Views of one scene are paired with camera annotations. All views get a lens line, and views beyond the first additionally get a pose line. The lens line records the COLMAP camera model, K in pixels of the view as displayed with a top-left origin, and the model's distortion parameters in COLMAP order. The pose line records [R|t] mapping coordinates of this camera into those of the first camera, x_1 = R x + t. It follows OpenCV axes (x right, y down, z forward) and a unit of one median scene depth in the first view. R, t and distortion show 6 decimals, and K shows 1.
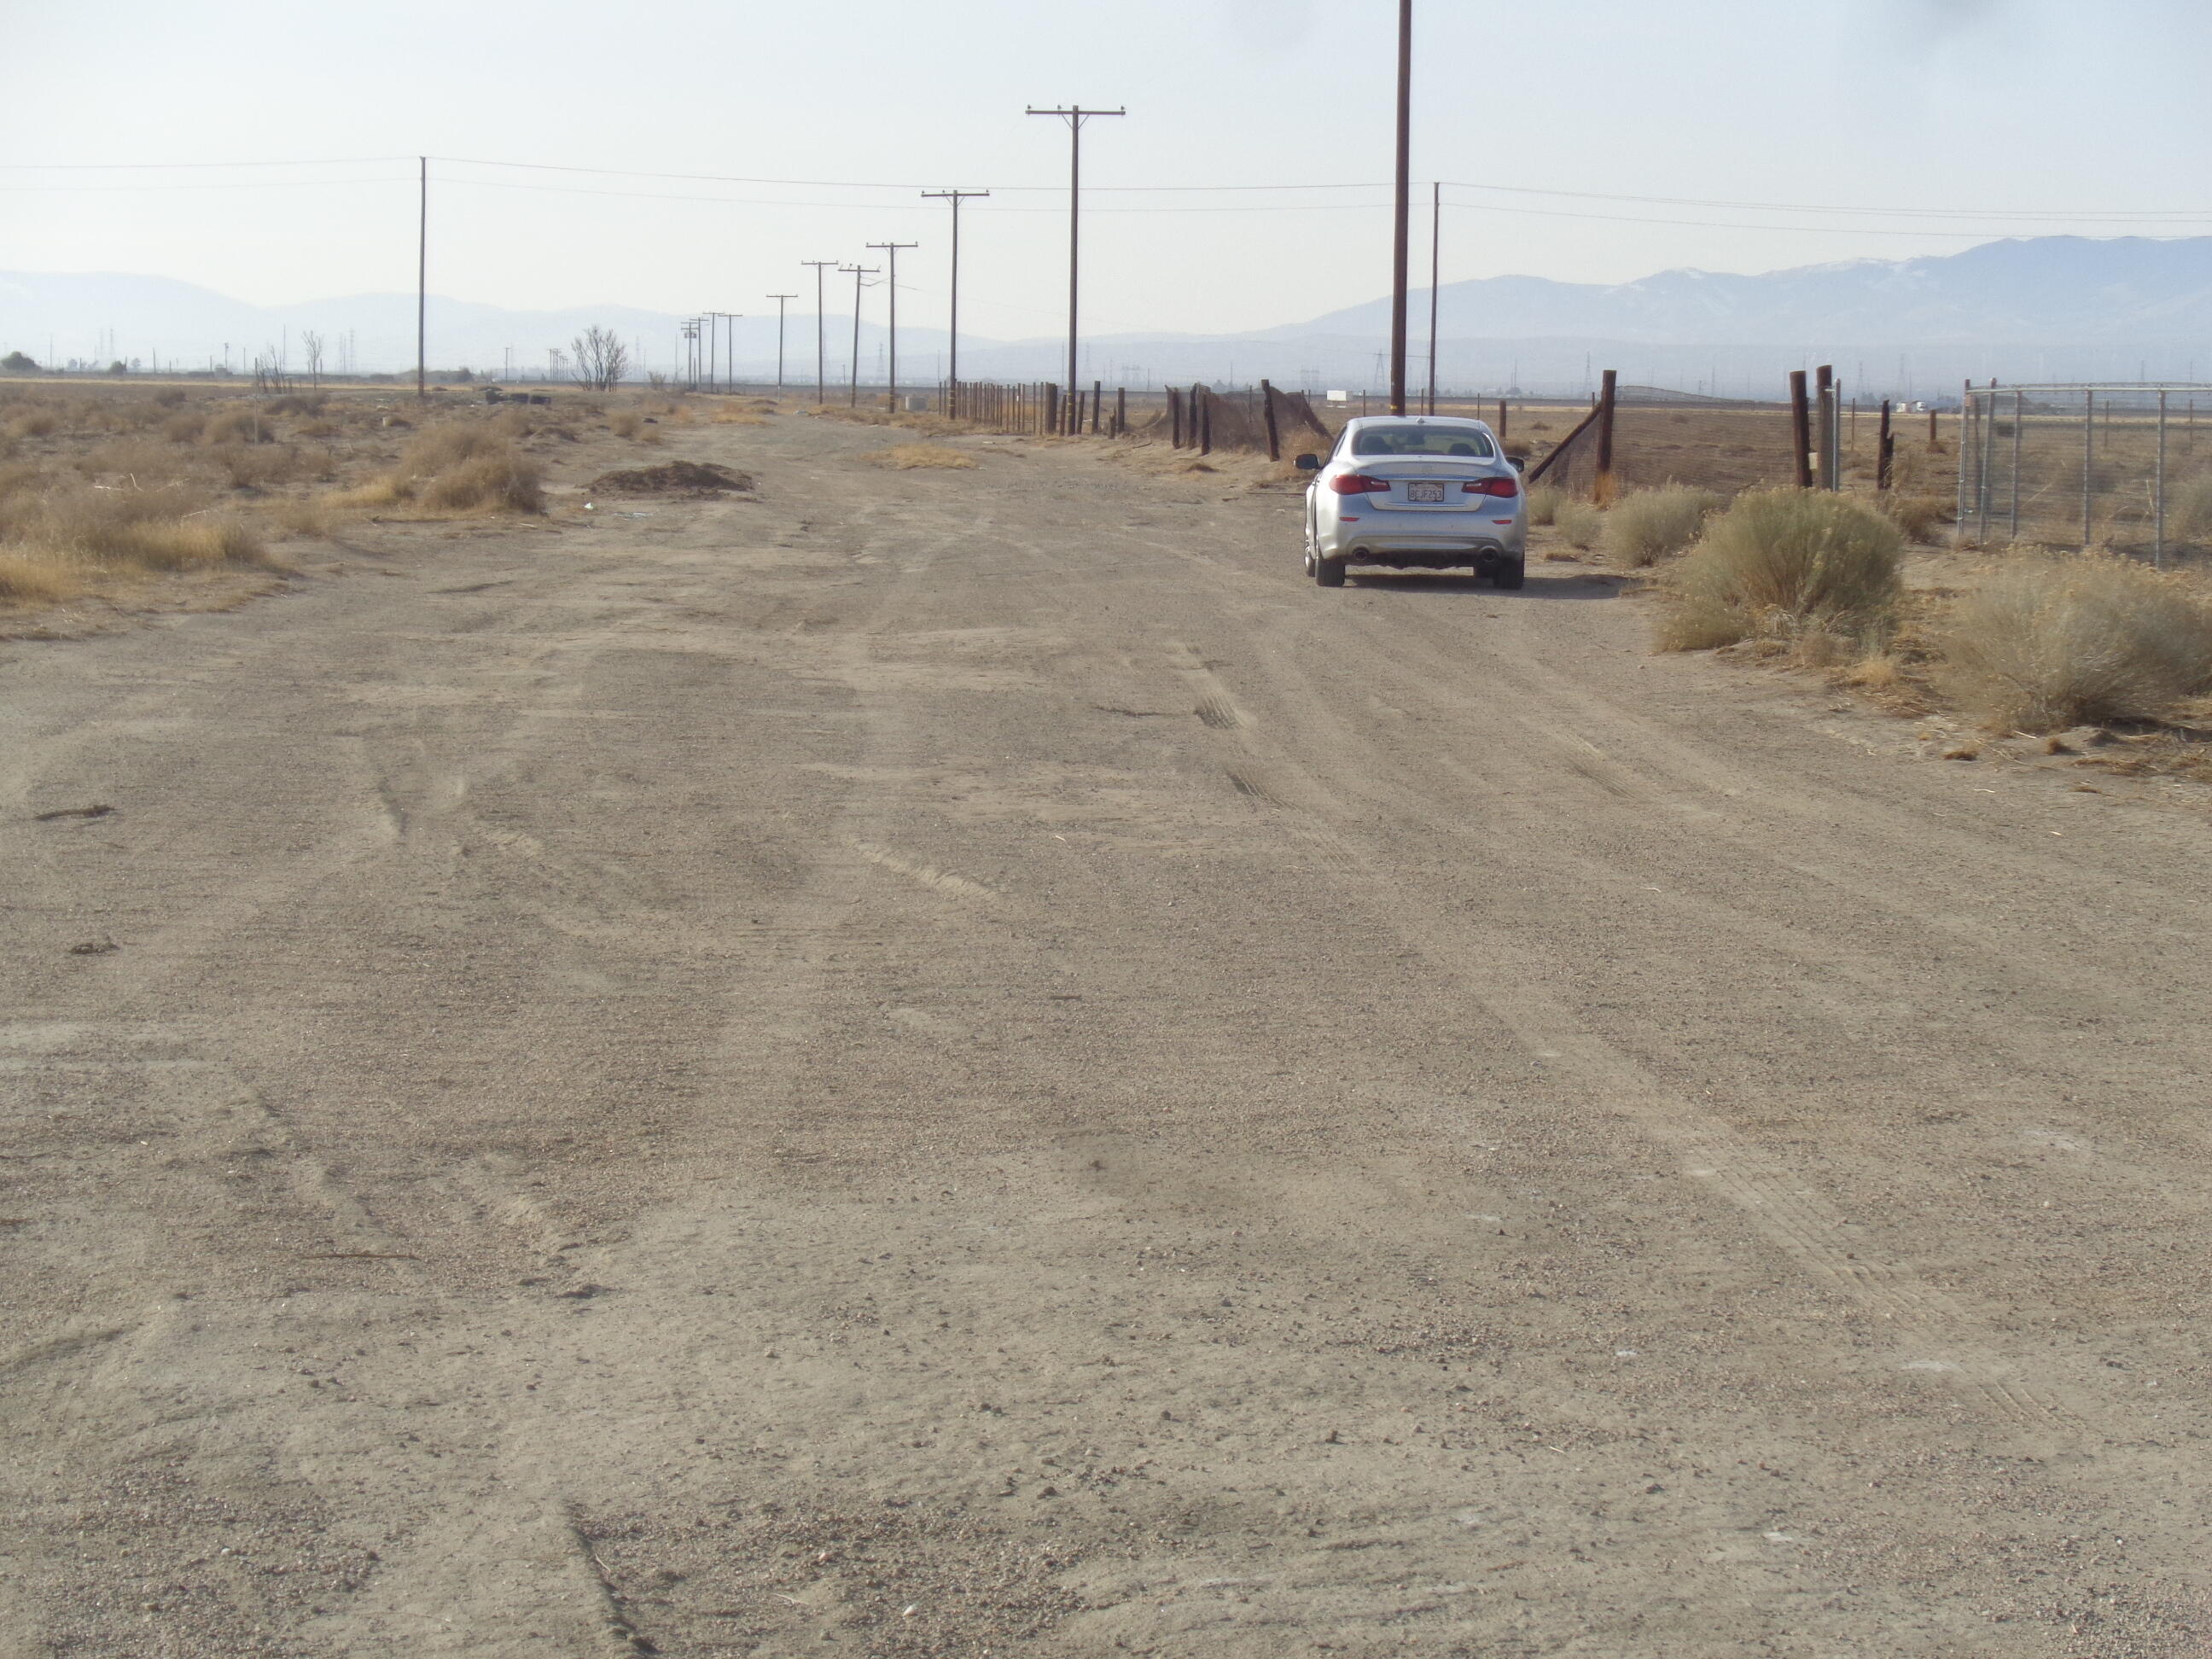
lens RADIAL K [[5688.3, 0, 1106.0], [0, 5688.3, 829.5], [0, 0, 1]] dist [0.026570, 0.133392]
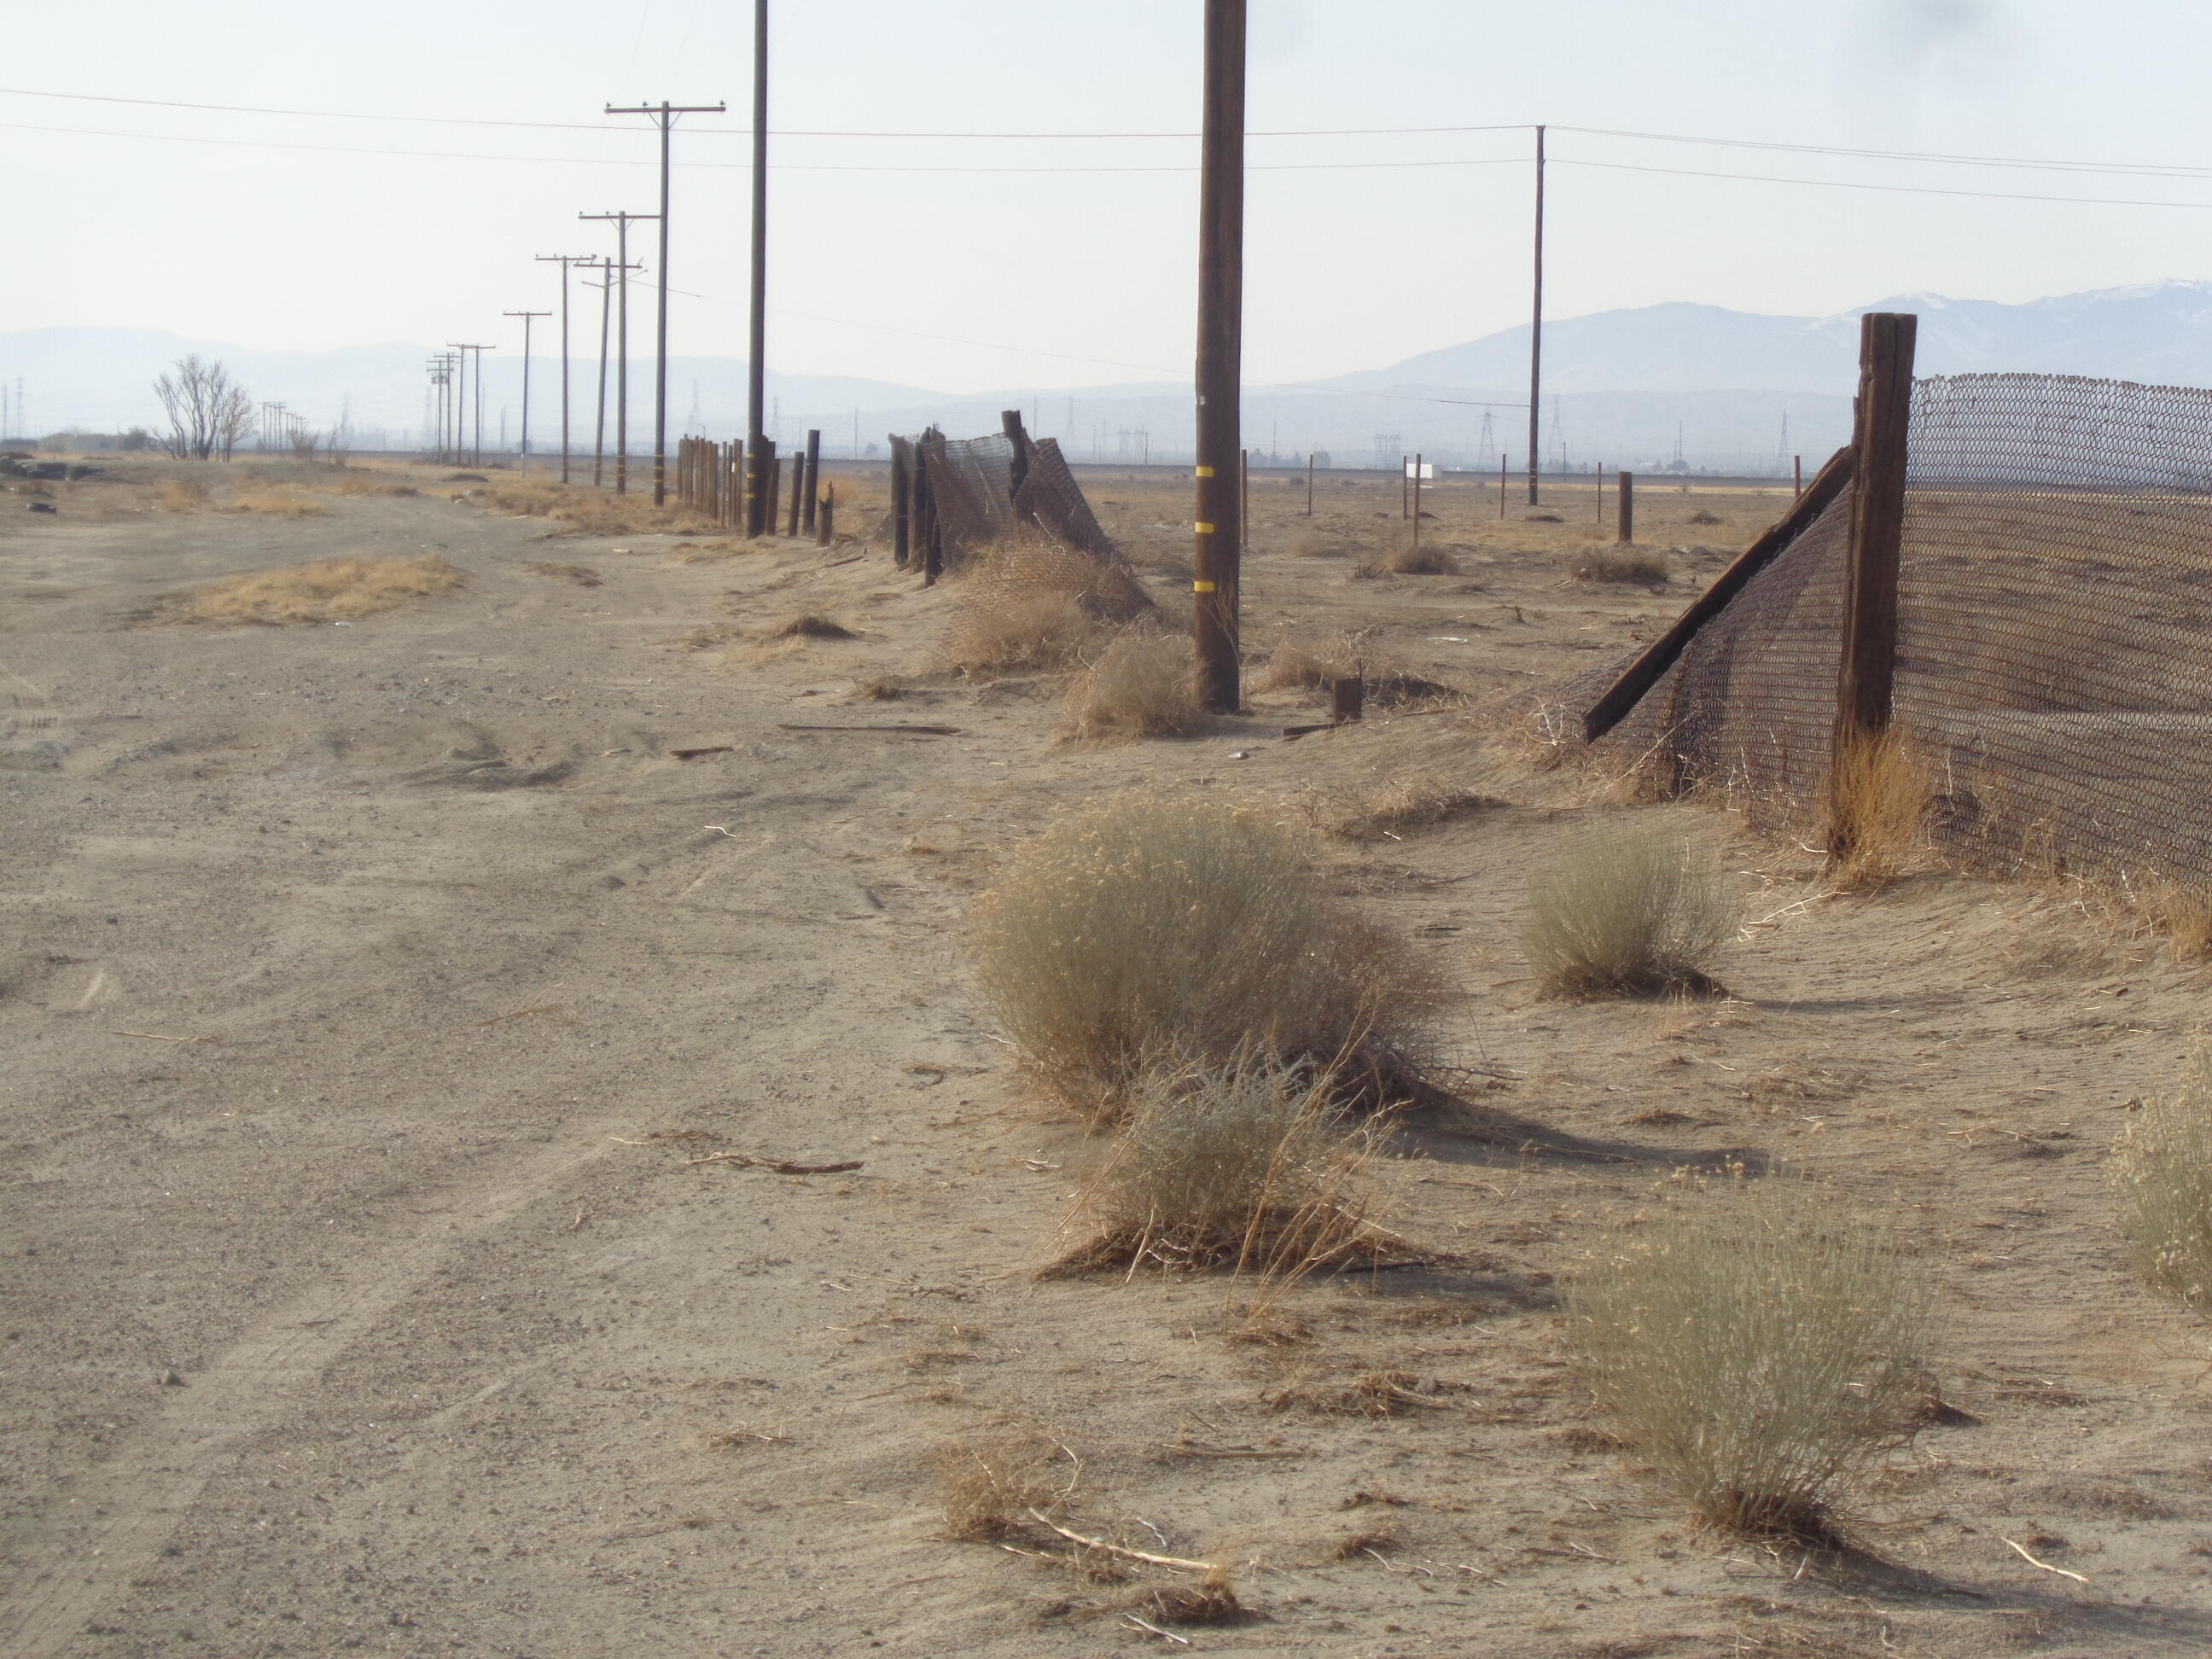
lens RADIAL K [[7903.4, 0, 1106.0], [0, 7903.4, 829.5], [0, 0, 1]] dist [0.035970, 0.697870]
pose [[0.999999, 0.000667, -0.001196, 0.022625], [-0.000704, 0.999519, -0.031020, -0.019613], [0.001175, 0.031021, 0.999518, 0.271135]]
